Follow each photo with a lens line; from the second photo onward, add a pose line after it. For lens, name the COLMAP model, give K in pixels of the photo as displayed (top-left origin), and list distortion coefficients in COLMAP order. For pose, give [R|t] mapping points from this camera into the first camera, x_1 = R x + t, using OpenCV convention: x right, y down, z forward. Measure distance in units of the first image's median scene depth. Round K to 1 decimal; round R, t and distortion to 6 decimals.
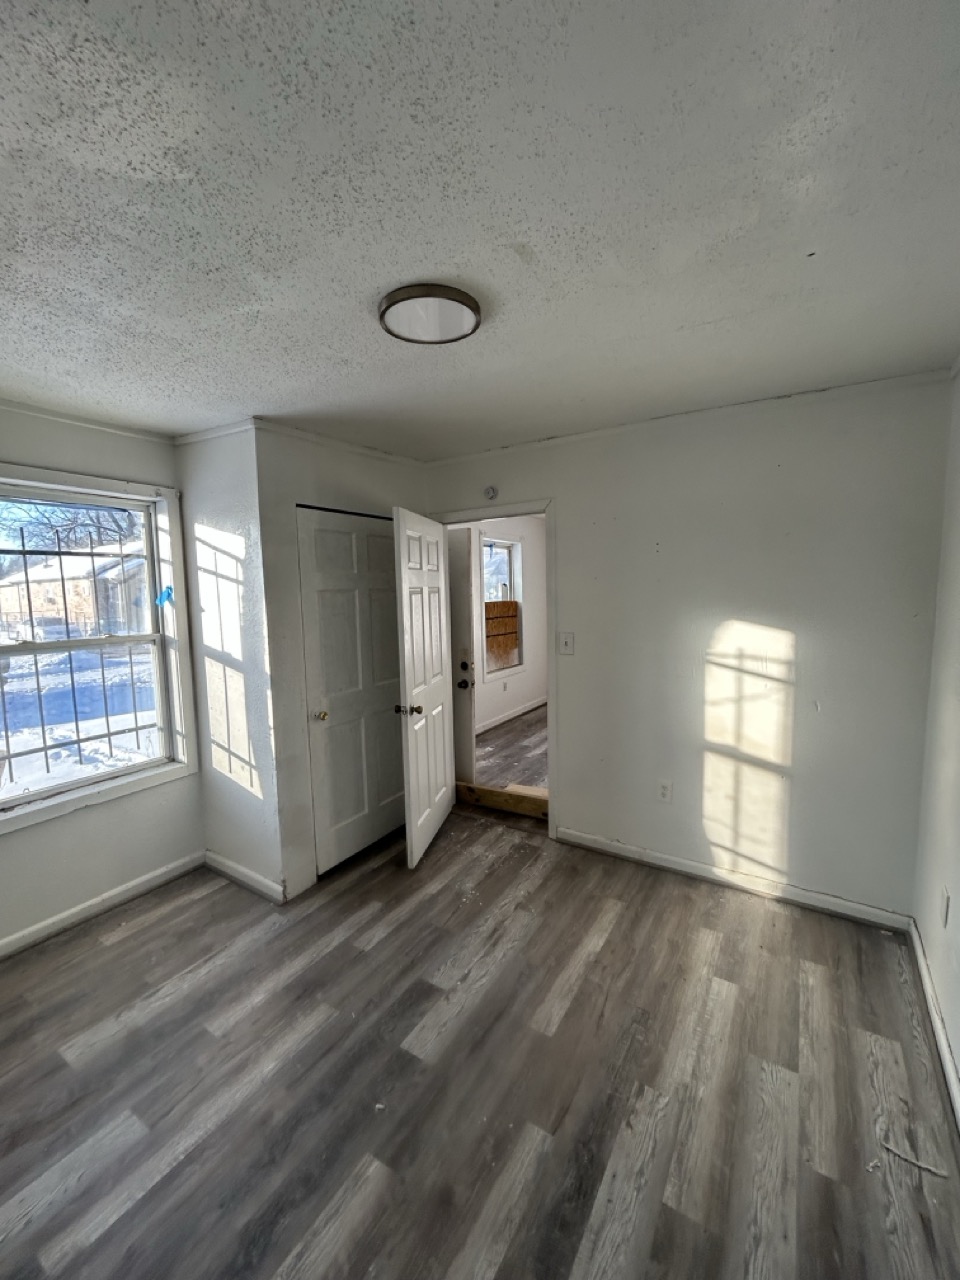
lens RADIAL K [[519.2, 0, 482.9], [0, 519.2, 640.5], [0, 0, 1]] dist [-0.000630, 0.000176]
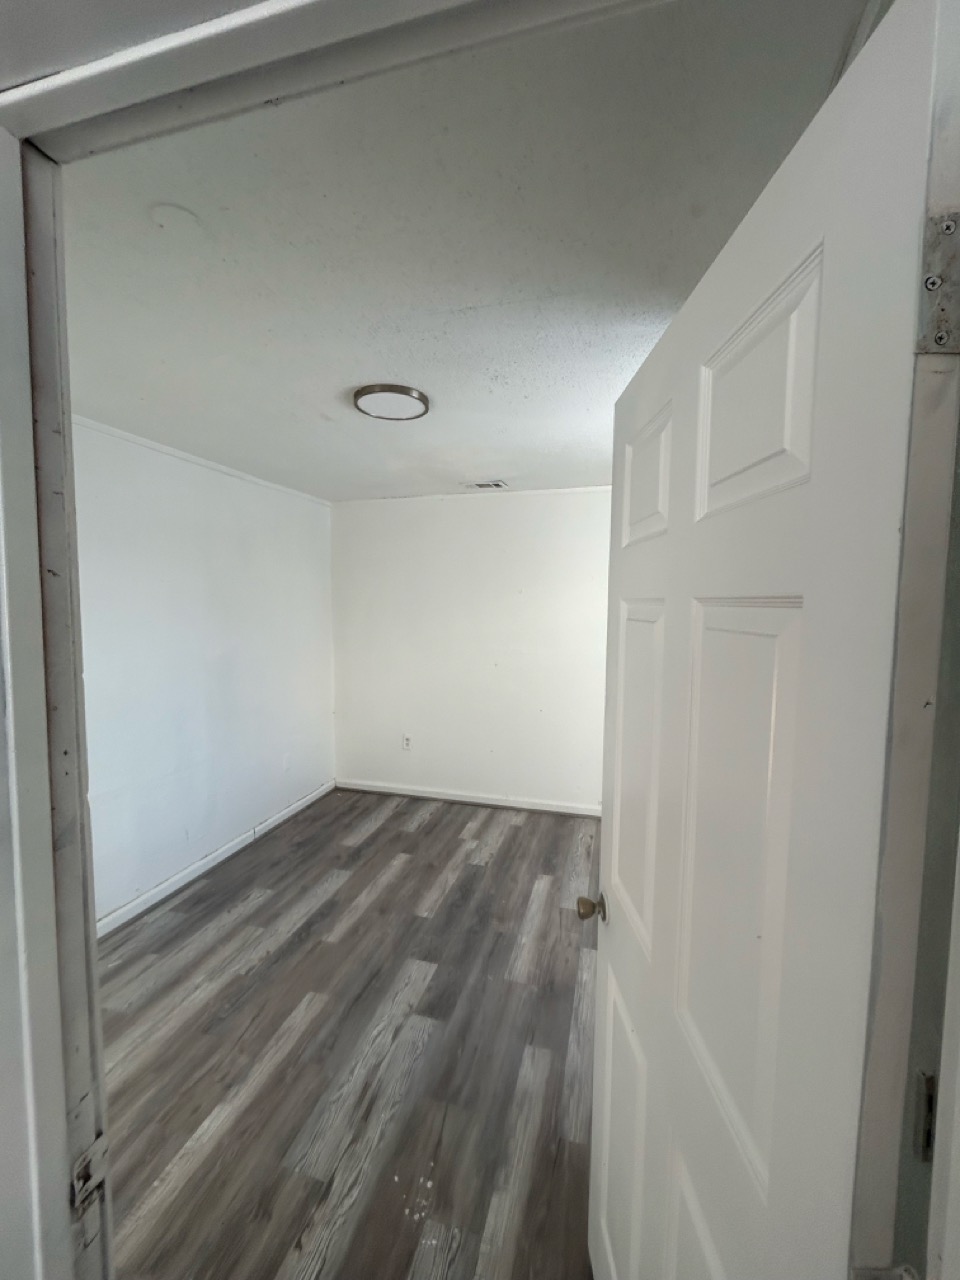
lens RADIAL K [[519.2, 0, 482.9], [0, 519.2, 640.5], [0, 0, 1]] dist [-0.000630, 0.000176]
pose [[-0.958897, 0.036489, -0.281399, 0.057292], [-0.014691, 0.983983, 0.177655, -0.203023], [0.283375, 0.174487, -0.943002, 1.973286]]
